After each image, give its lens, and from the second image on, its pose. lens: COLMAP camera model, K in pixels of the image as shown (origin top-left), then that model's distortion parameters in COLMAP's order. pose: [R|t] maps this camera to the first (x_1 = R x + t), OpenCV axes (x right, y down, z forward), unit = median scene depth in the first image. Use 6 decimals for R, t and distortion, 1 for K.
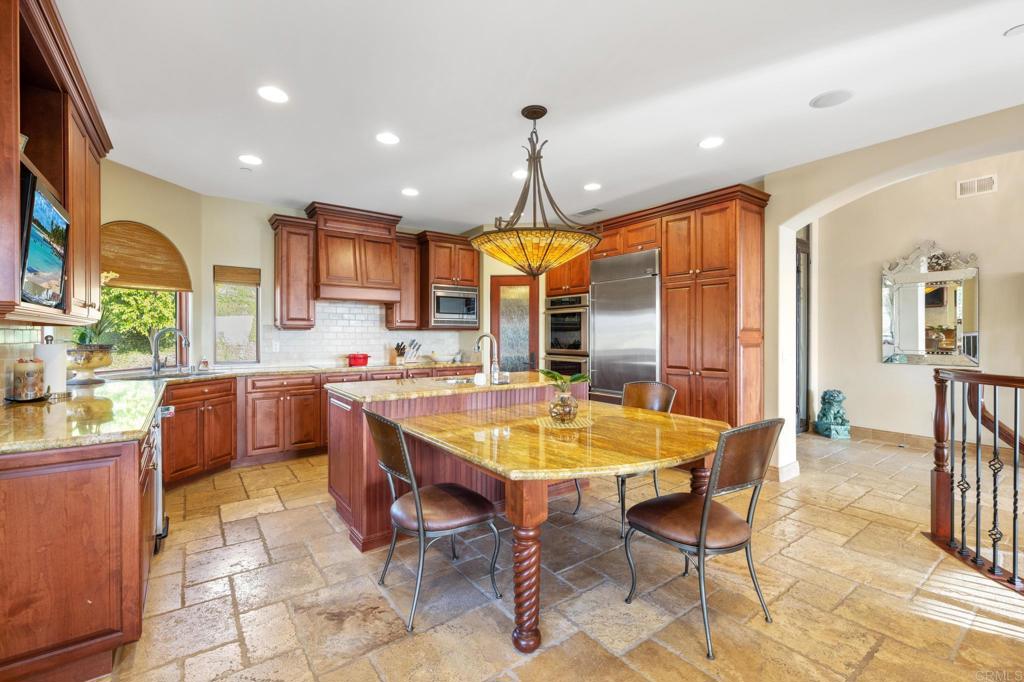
lens RADIAL K [[434.0, 0, 512.1], [0, 434.0, 339.6], [0, 0, 1]] dist [-0.001050, -0.000166]
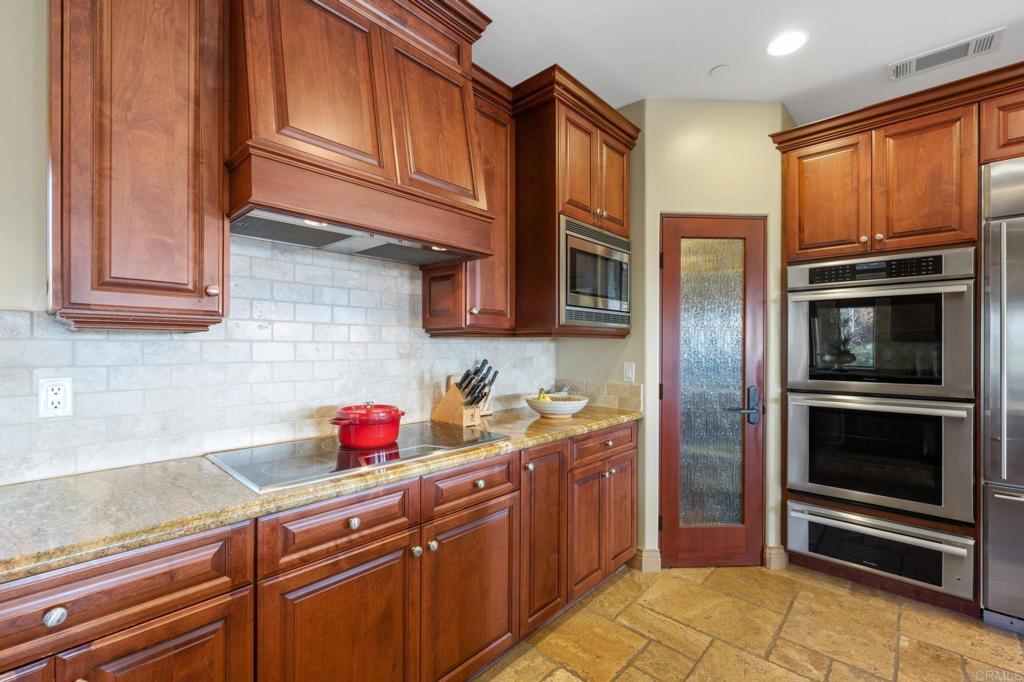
lens RADIAL K [[434.0, 0, 514.5], [0, 434.0, 350.4], [0, 0, 1]] dist [-0.001050, -0.000166]
pose [[0.983059, -0.000265, 0.183289, -0.312430], [0.000334, 1.000000, -0.000345, -0.009949], [-0.183289, 0.000401, 0.983059, 0.670235]]
